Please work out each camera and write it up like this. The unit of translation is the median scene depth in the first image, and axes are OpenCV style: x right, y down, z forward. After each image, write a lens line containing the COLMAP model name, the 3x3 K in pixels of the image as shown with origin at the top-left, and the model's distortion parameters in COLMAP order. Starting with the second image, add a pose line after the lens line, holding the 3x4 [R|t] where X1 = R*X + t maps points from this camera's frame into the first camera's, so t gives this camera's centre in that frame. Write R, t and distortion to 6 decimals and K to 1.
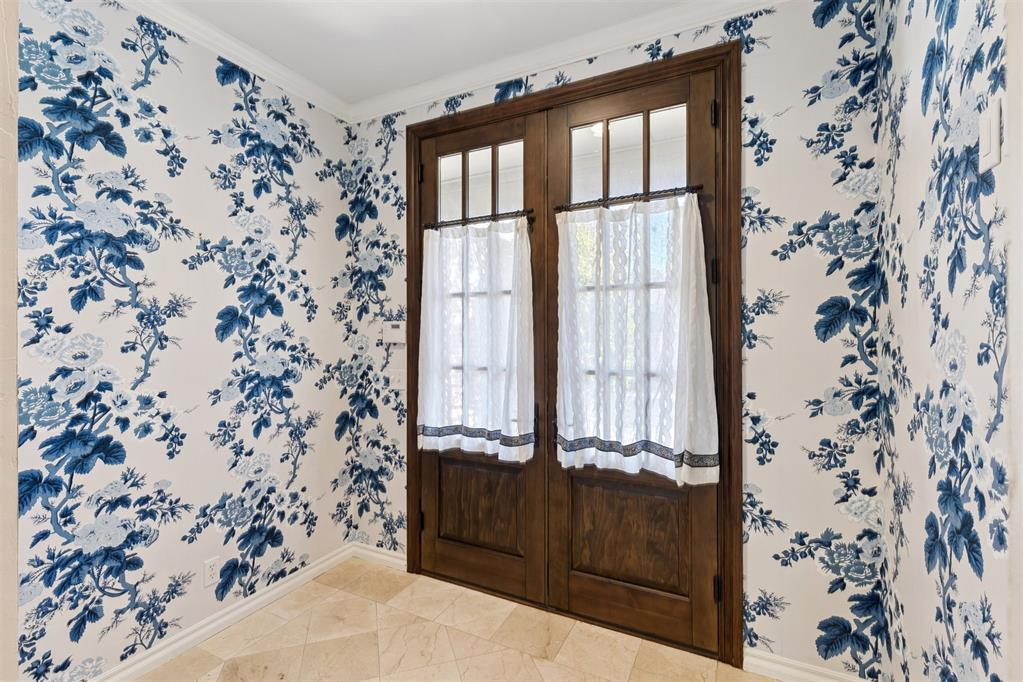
lens RADIAL K [[462.8, 0, 510.2], [0, 462.8, 334.0], [0, 0, 1]] dist [0.001560, 0.000029]
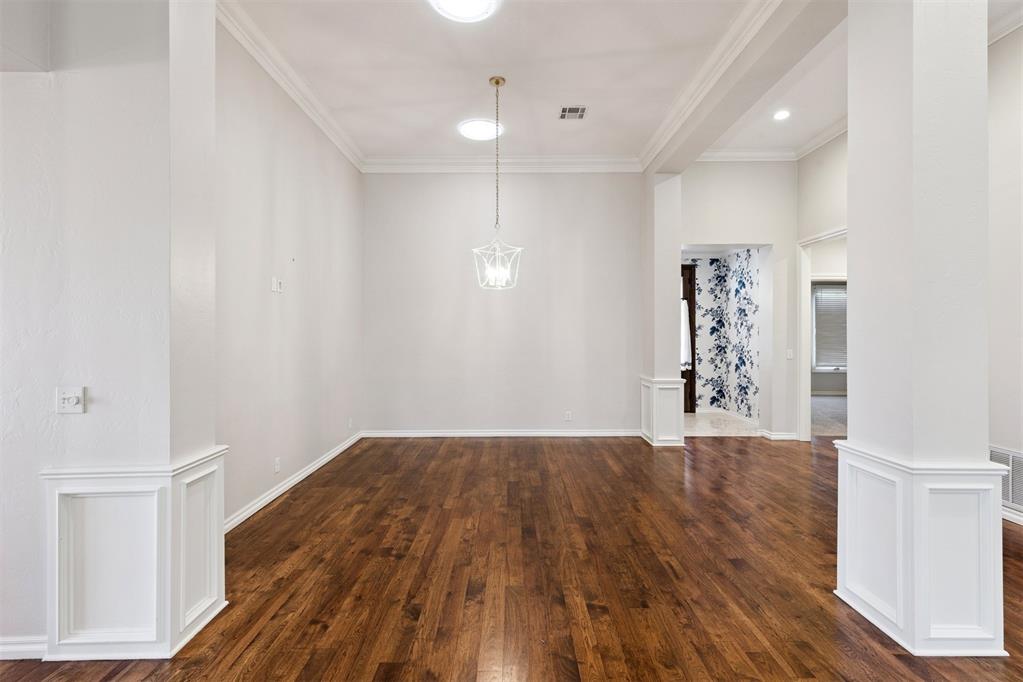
lens RADIAL K [[462.8, 0, 506.1], [0, 462.8, 333.0], [0, 0, 1]] dist [0.001560, 0.000029]
pose [[0.894024, 0.000300, 0.448019, -2.955694], [-0.001387, 0.999997, 0.002098, -0.018303], [-0.448017, -0.002497, 0.894022, -2.017478]]
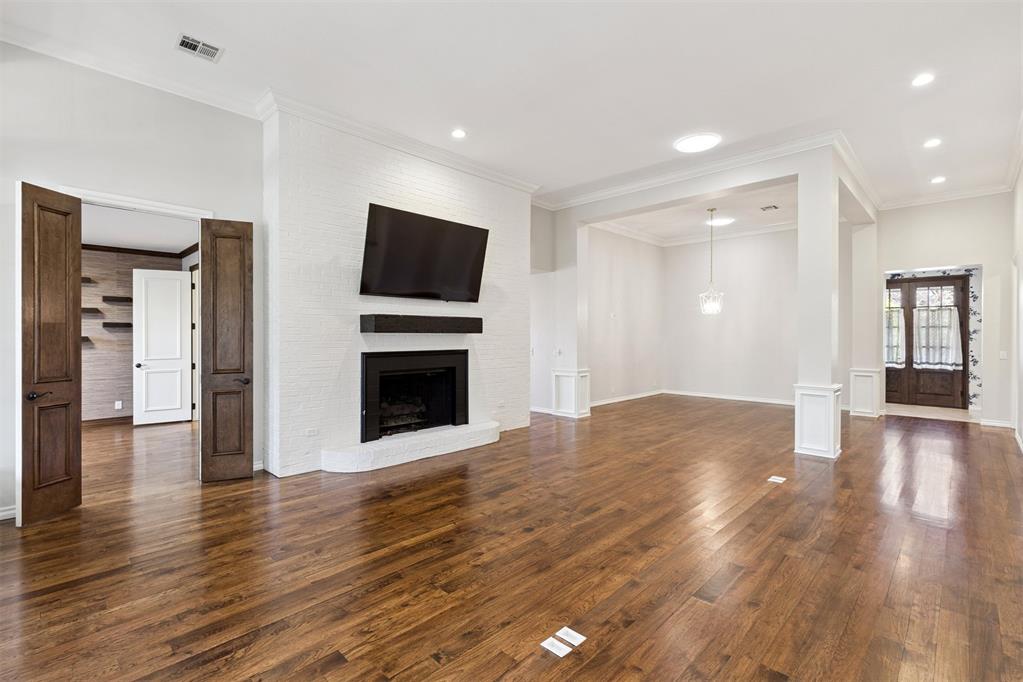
lens RADIAL K [[462.8, 0, 509.1], [0, 462.8, 335.8], [0, 0, 1]] dist [0.001560, 0.000029]
pose [[0.954204, 0.004082, -0.299128, -2.516002], [-0.002027, 0.999972, 0.007180, -0.045188], [0.299149, -0.006245, 0.954186, -4.828040]]
